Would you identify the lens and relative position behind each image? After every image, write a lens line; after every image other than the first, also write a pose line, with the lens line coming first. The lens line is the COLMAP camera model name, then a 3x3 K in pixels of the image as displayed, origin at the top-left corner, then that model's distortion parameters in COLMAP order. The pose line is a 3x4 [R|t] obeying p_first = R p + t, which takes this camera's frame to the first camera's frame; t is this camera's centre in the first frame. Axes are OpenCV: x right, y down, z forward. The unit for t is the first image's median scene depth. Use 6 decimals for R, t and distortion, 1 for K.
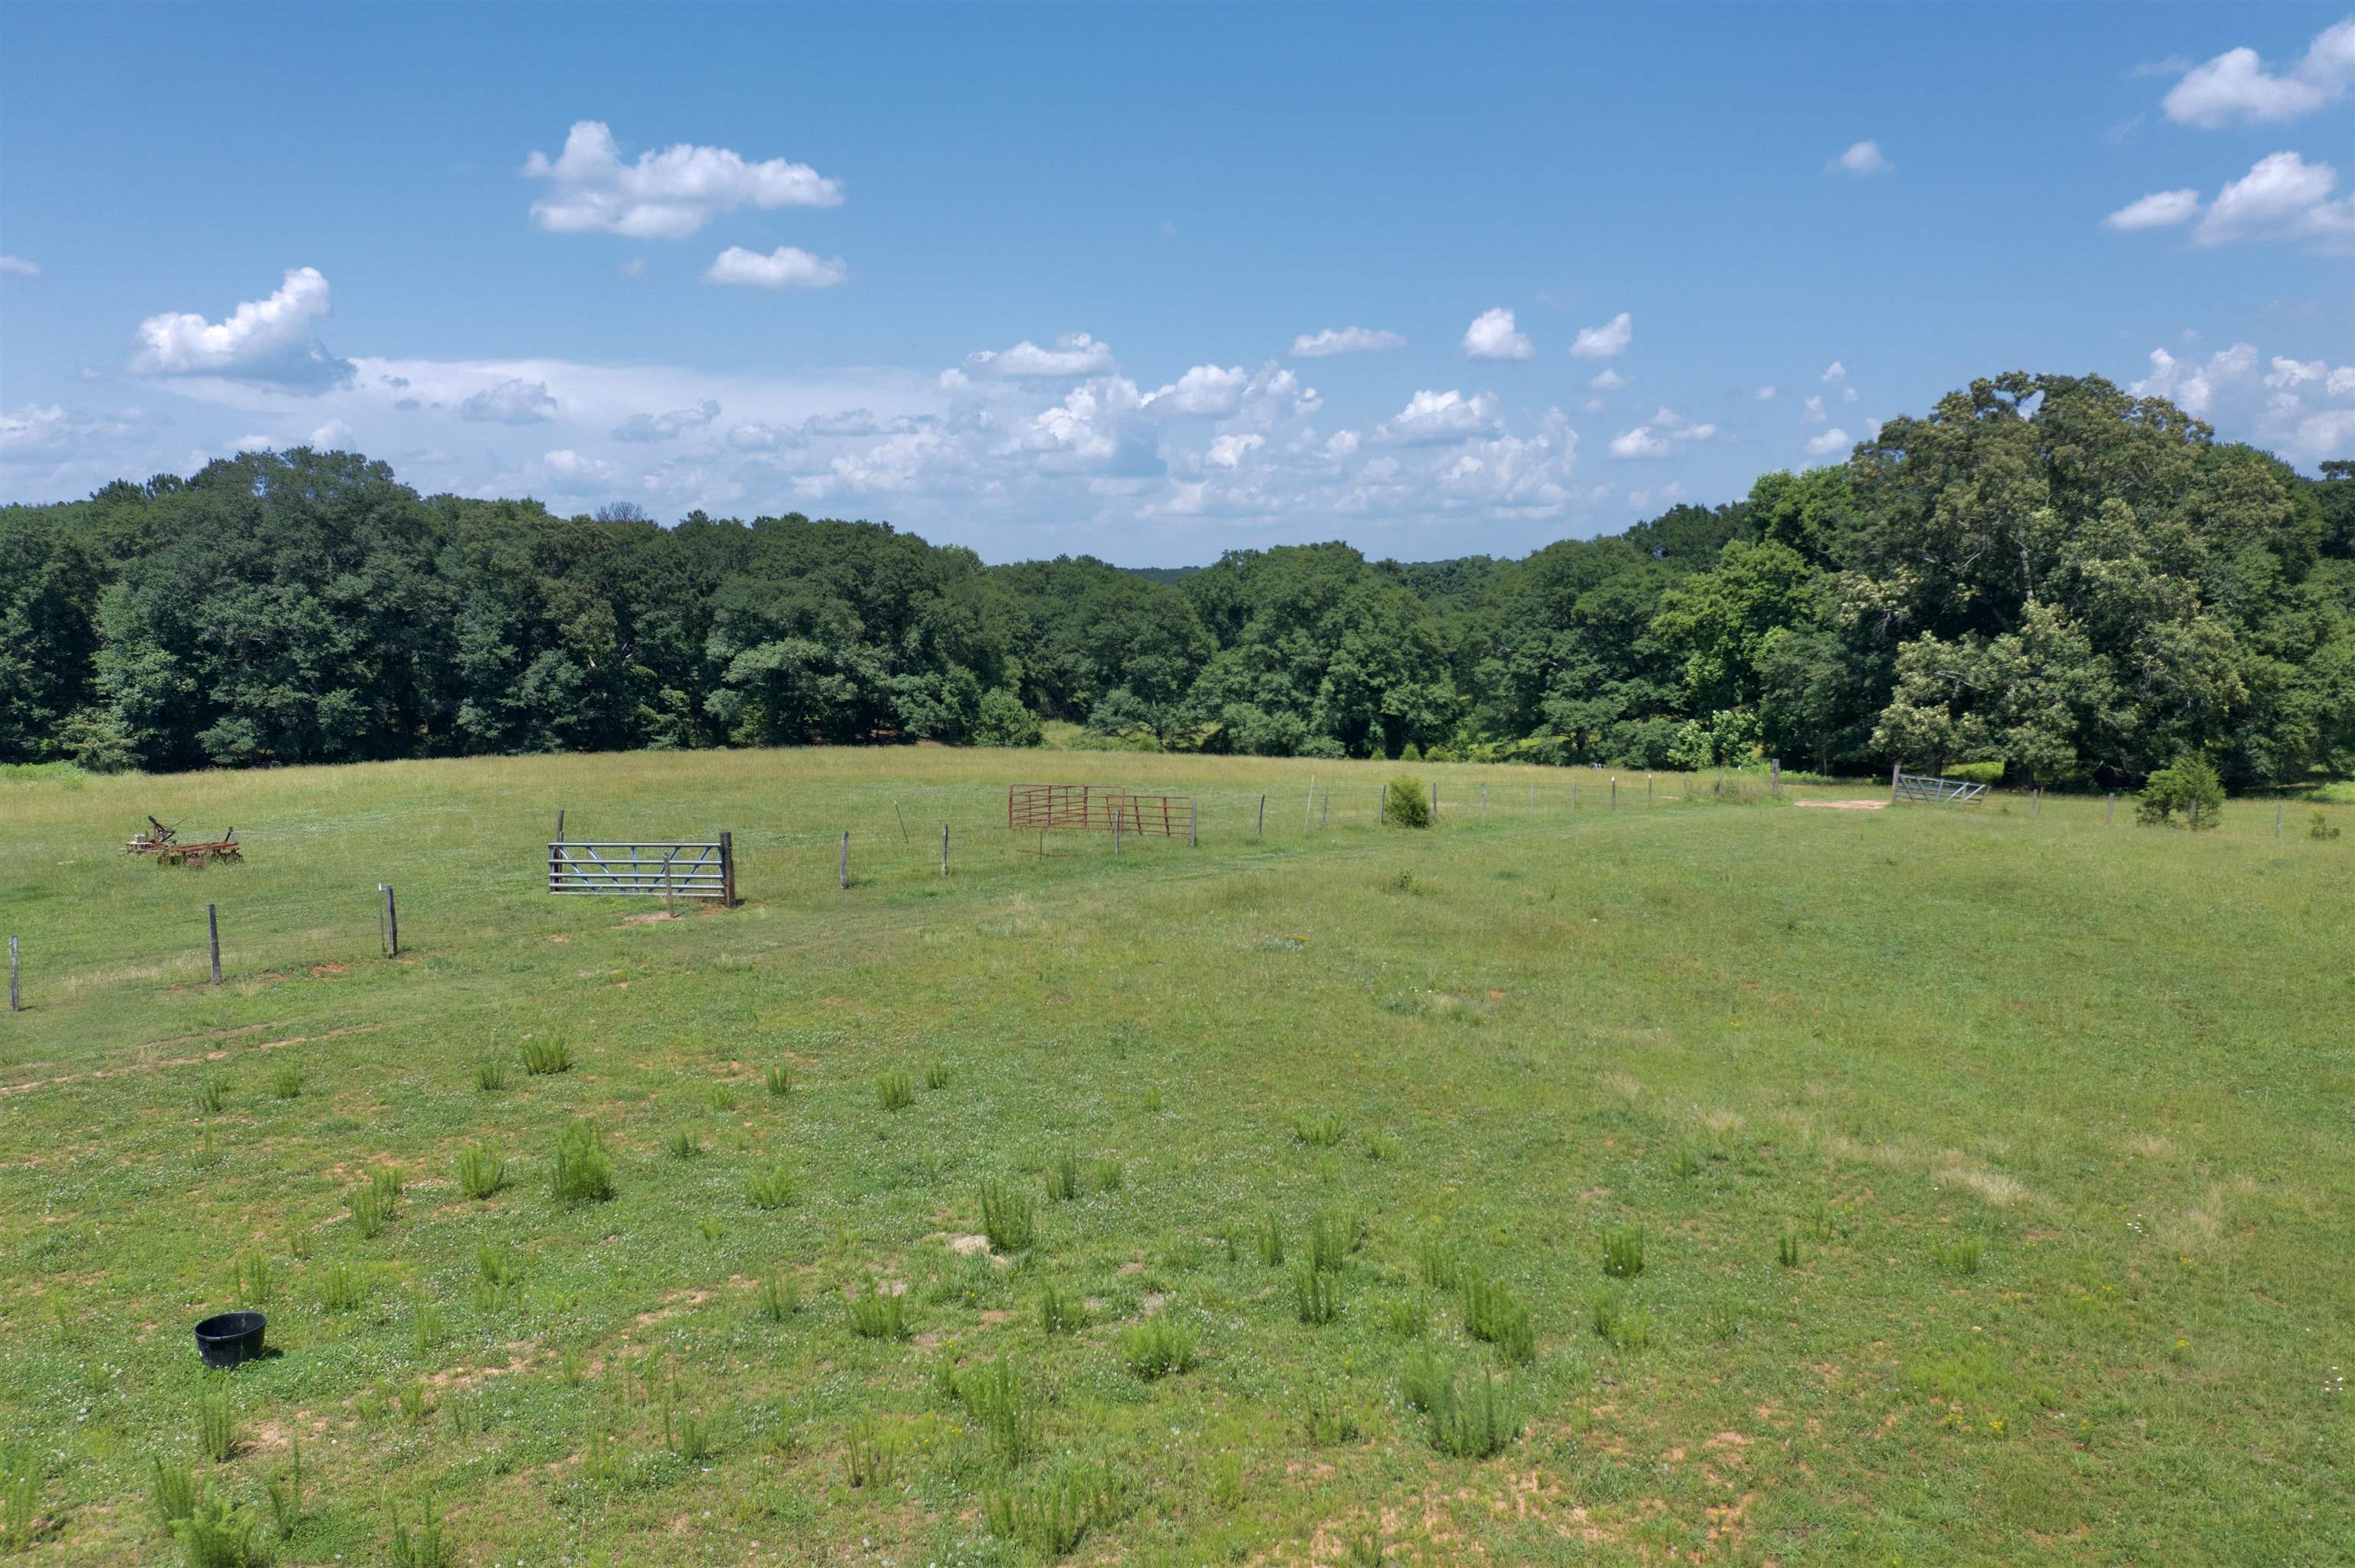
lens RADIAL K [[1883.2, 0, 1167.6], [0, 1883.2, 771.3], [0, 0, 1]] dist [-0.006059, 0.013392]
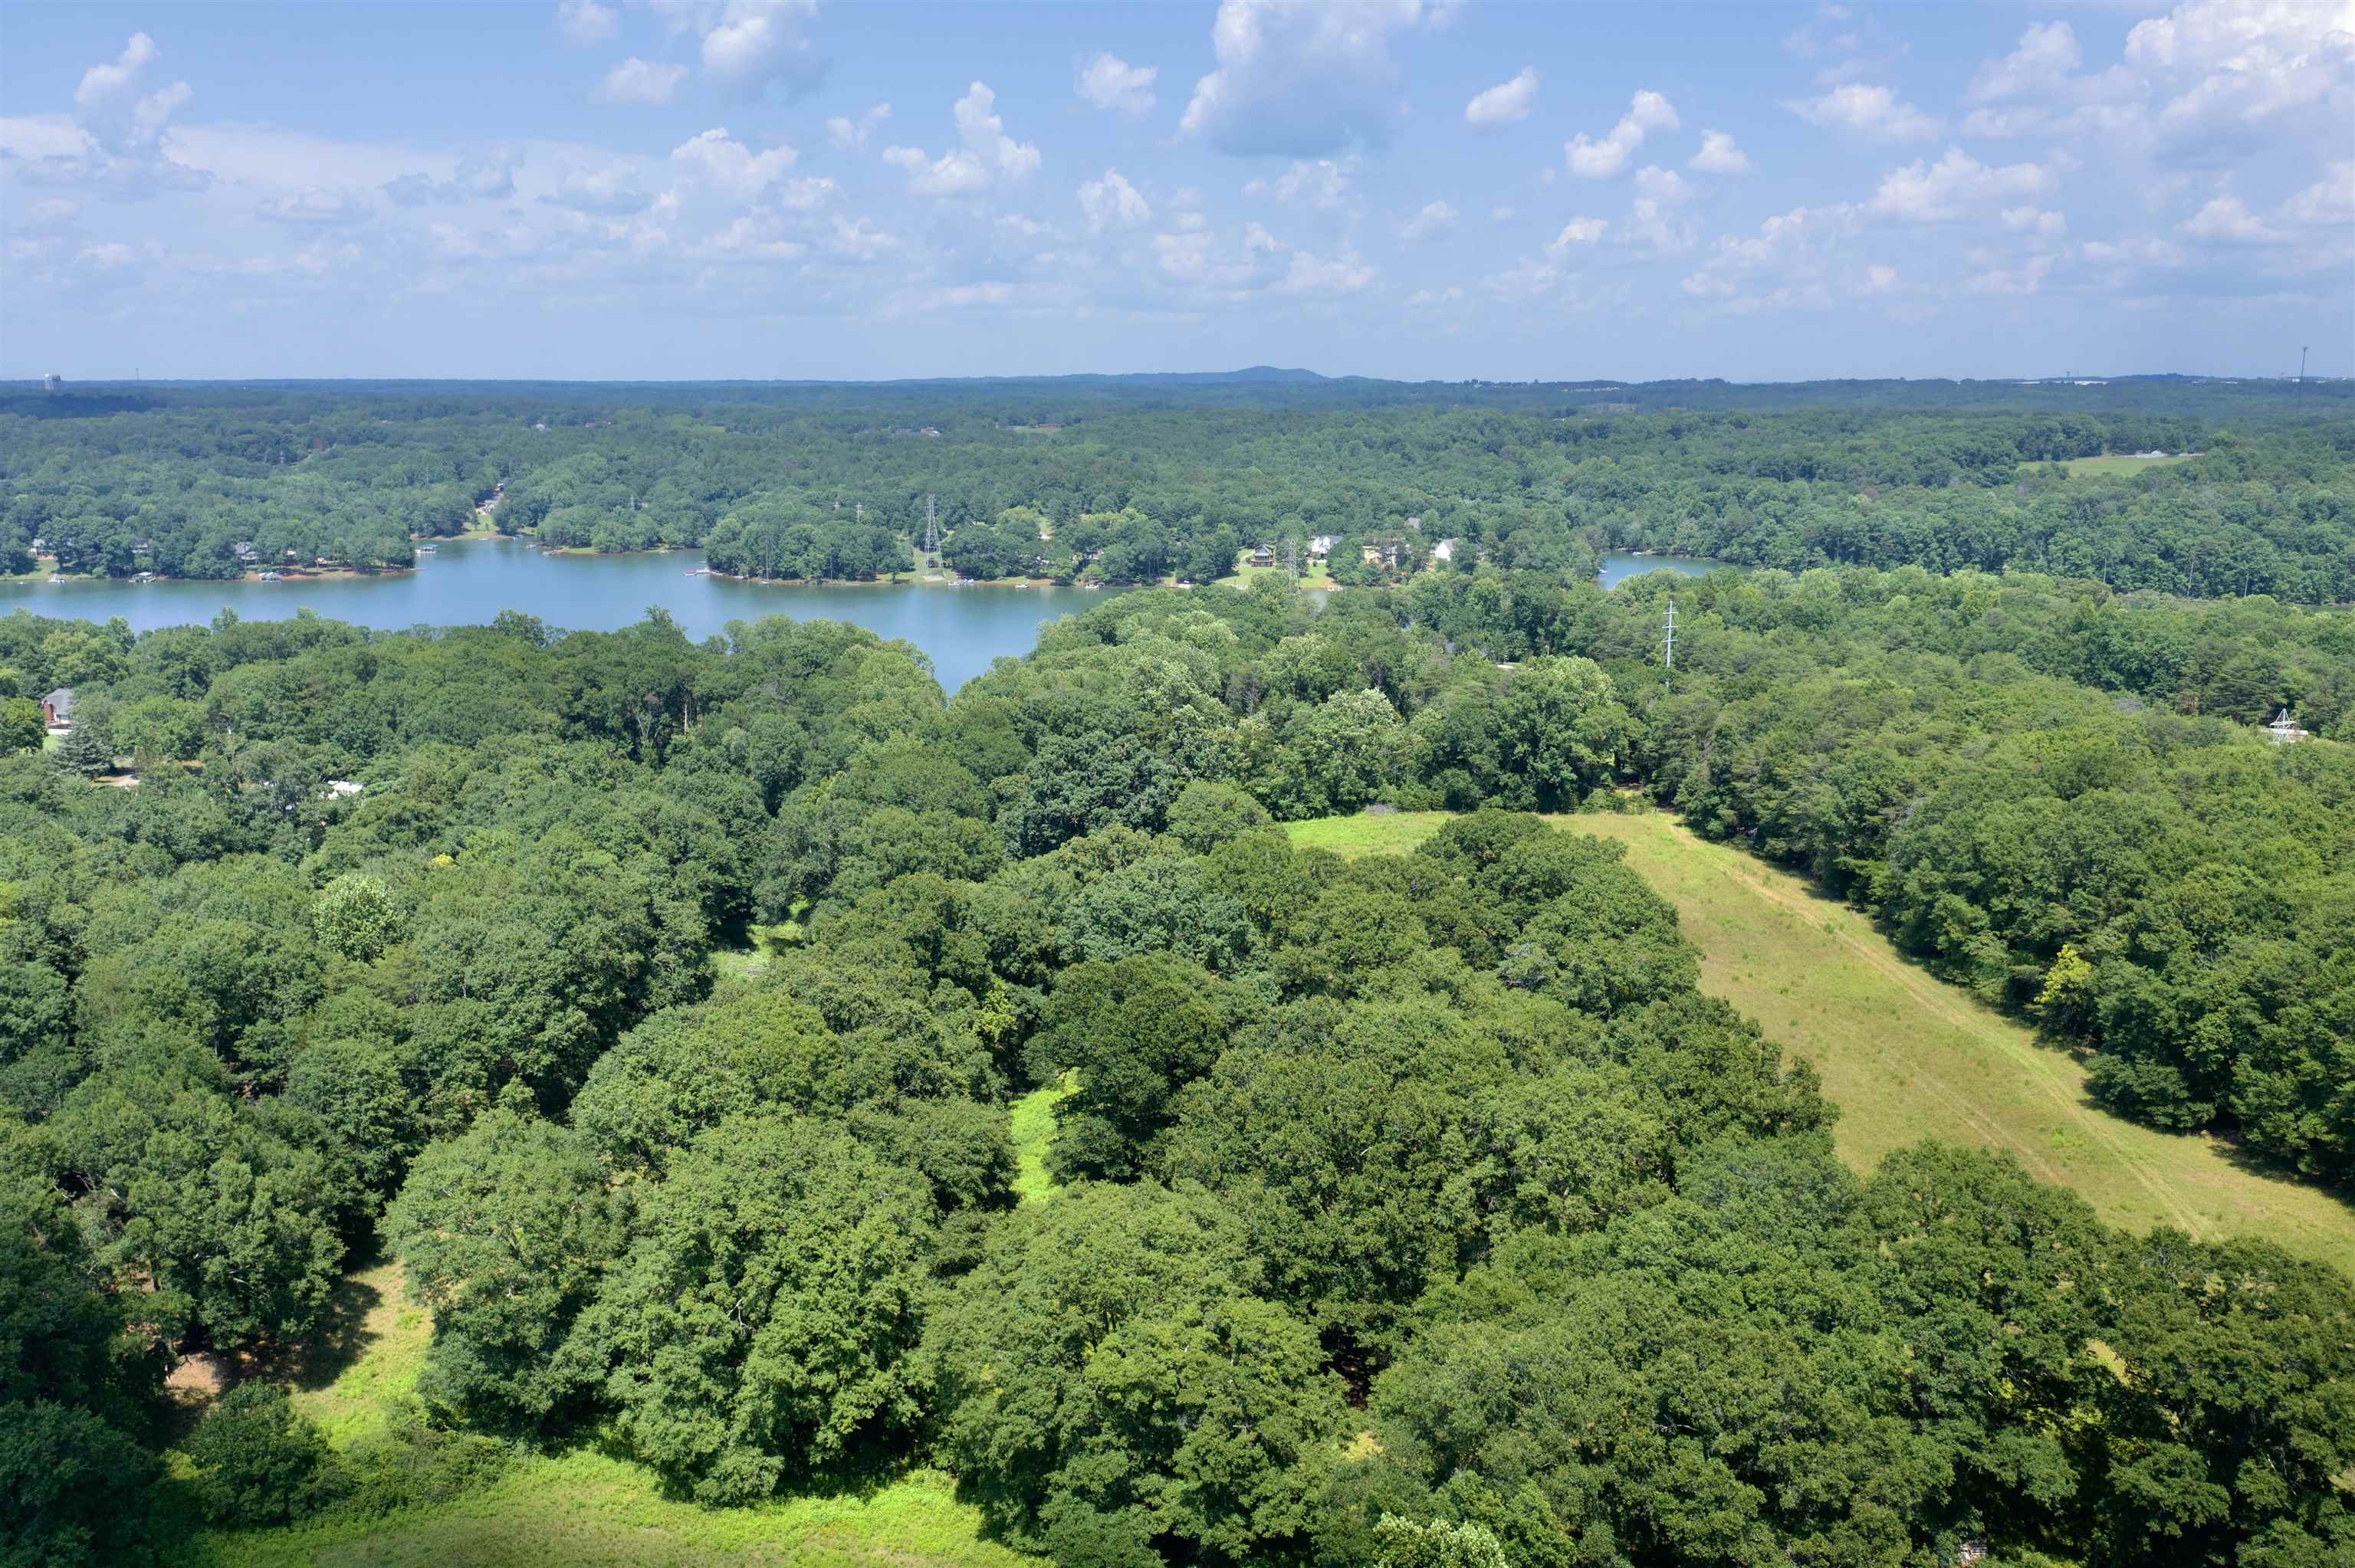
lens RADIAL K [[1883.2, 0, 1174.8], [0, 1883.2, 812.2], [0, 0, 1]] dist [-0.006059, 0.013392]
pose [[0.992068, -0.028168, 0.122502, 0.156315], [0.012334, 0.991679, 0.128146, -0.324986], [-0.125092, -0.125619, 0.984160, 0.355307]]
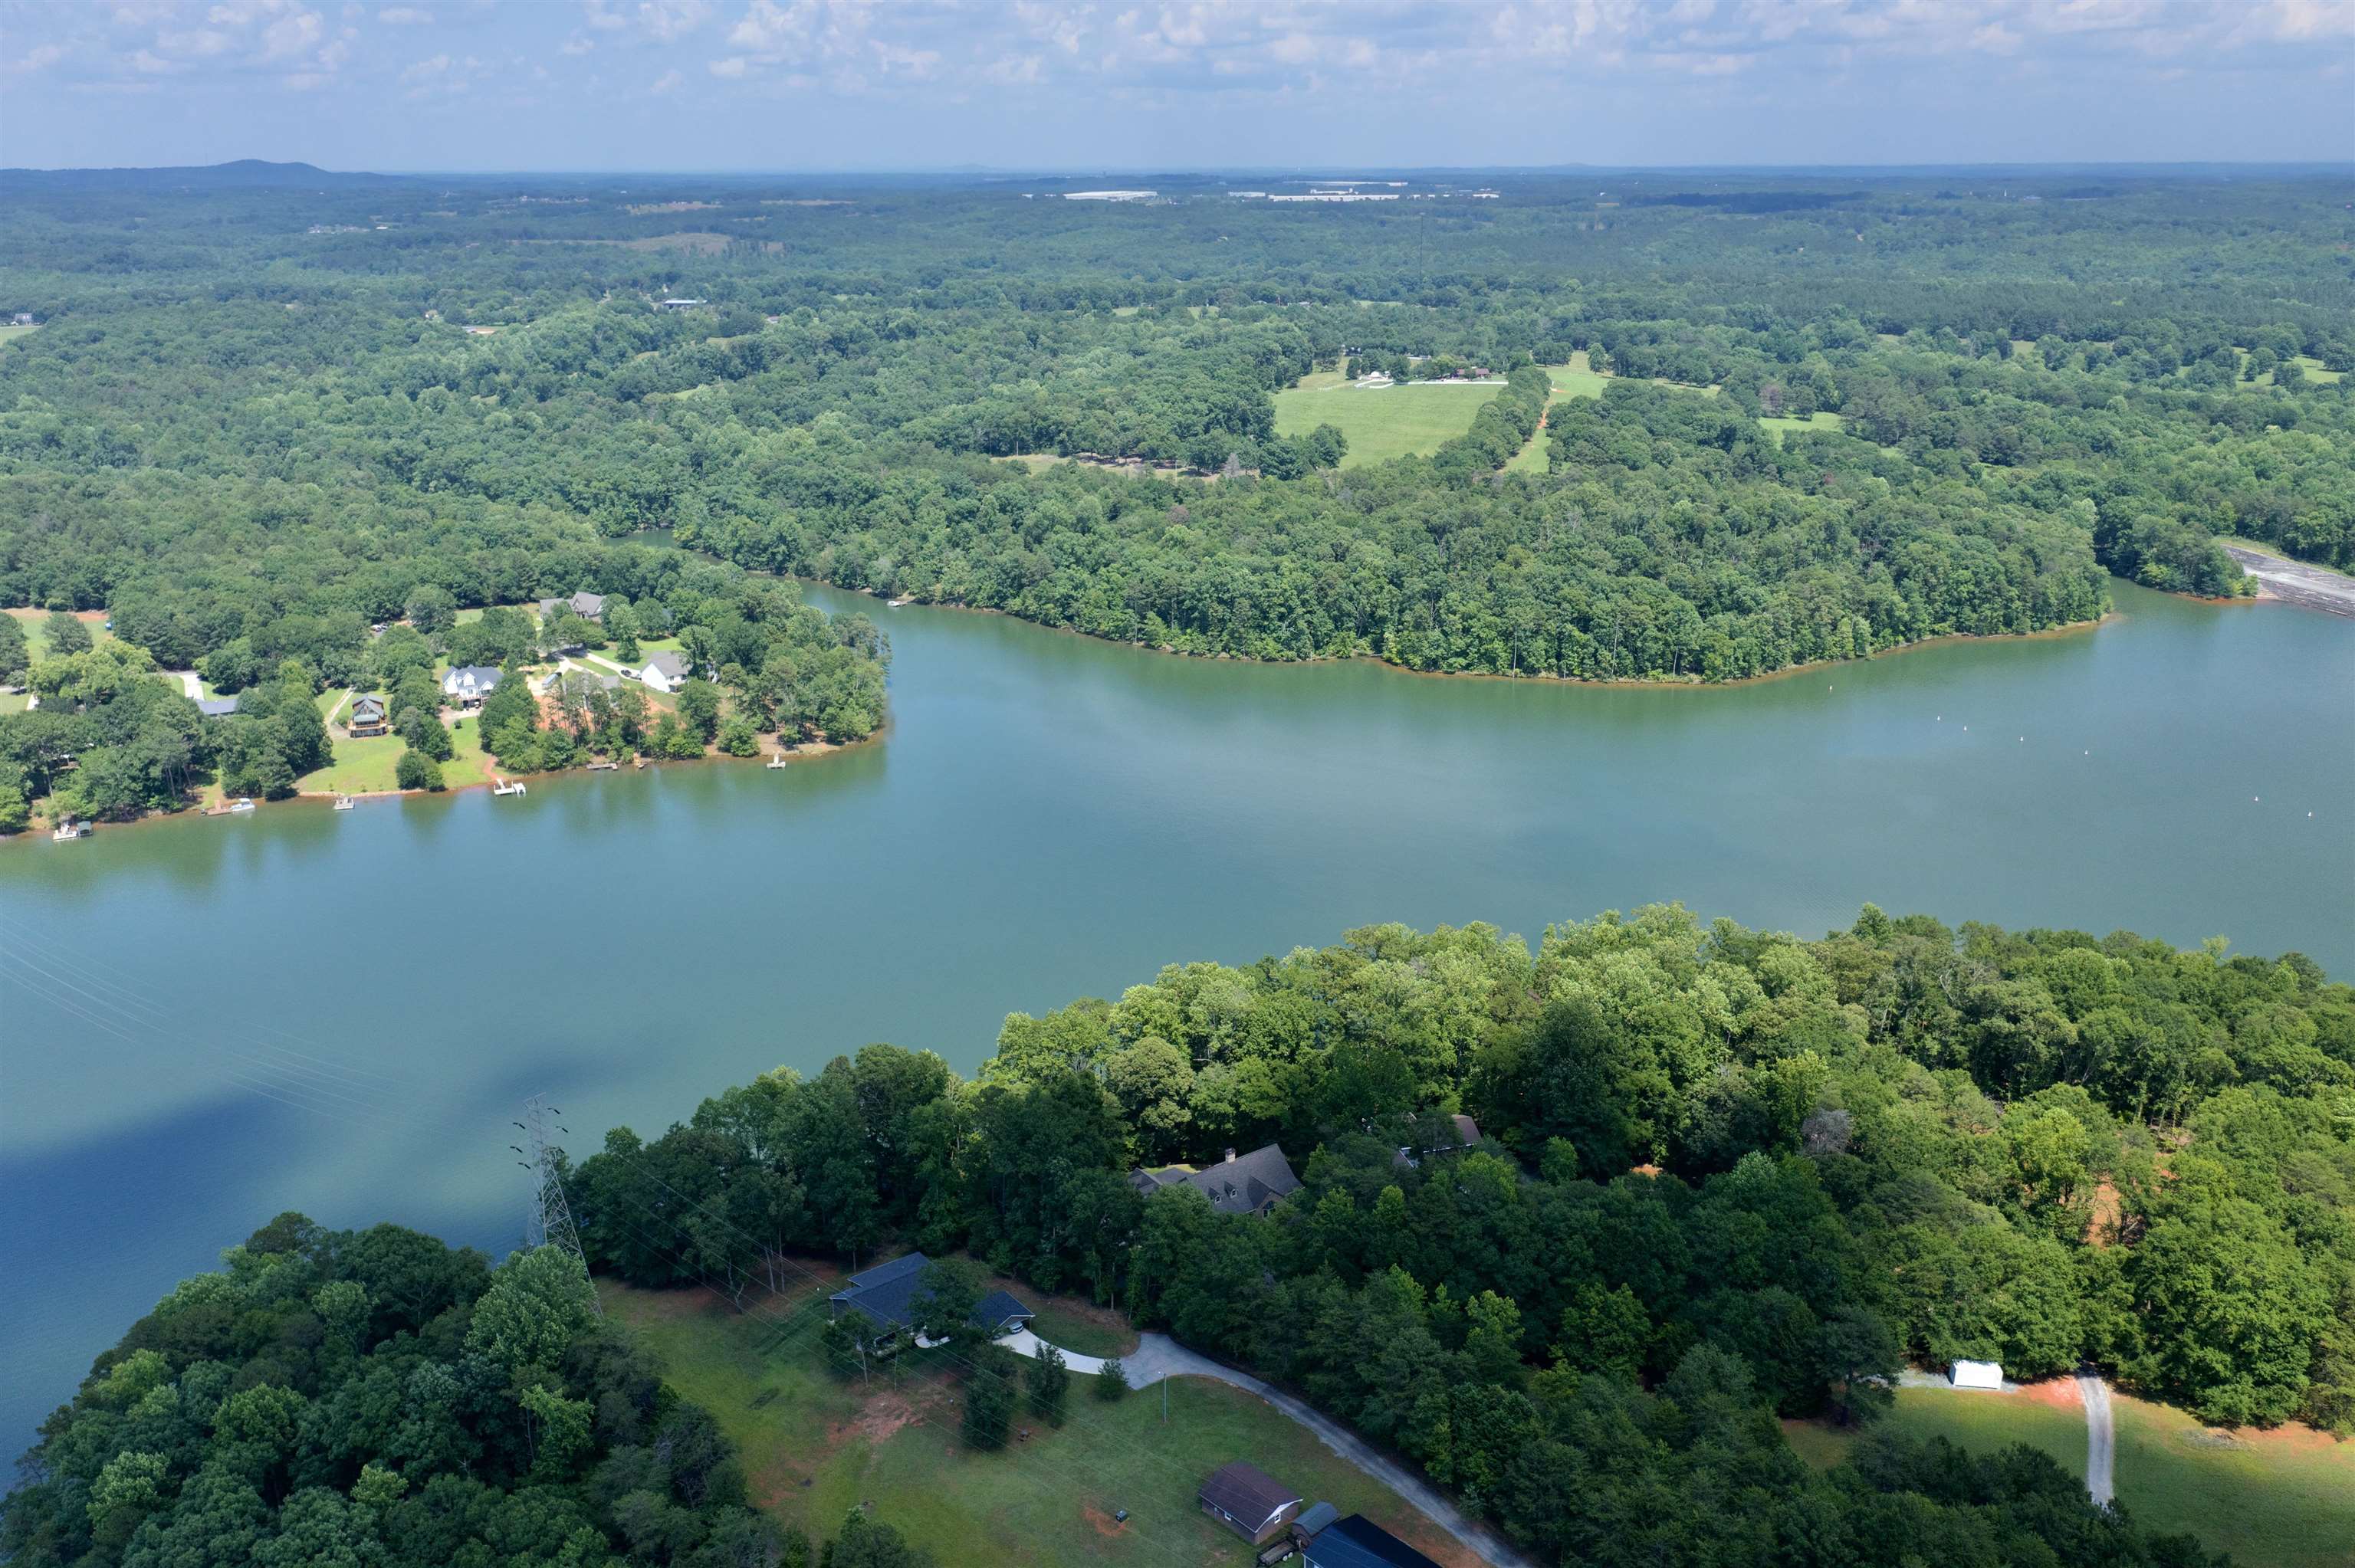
lens RADIAL K [[1883.2, 0, 1173.1], [0, 1883.2, 802.4], [0, 0, 1]] dist [-0.006059, 0.013392]
pose [[0.821983, -0.181390, 0.539854, 0.377884], [0.053920, 0.968451, 0.243300, -0.862854], [-0.566954, -0.170879, 0.805831, 1.857492]]
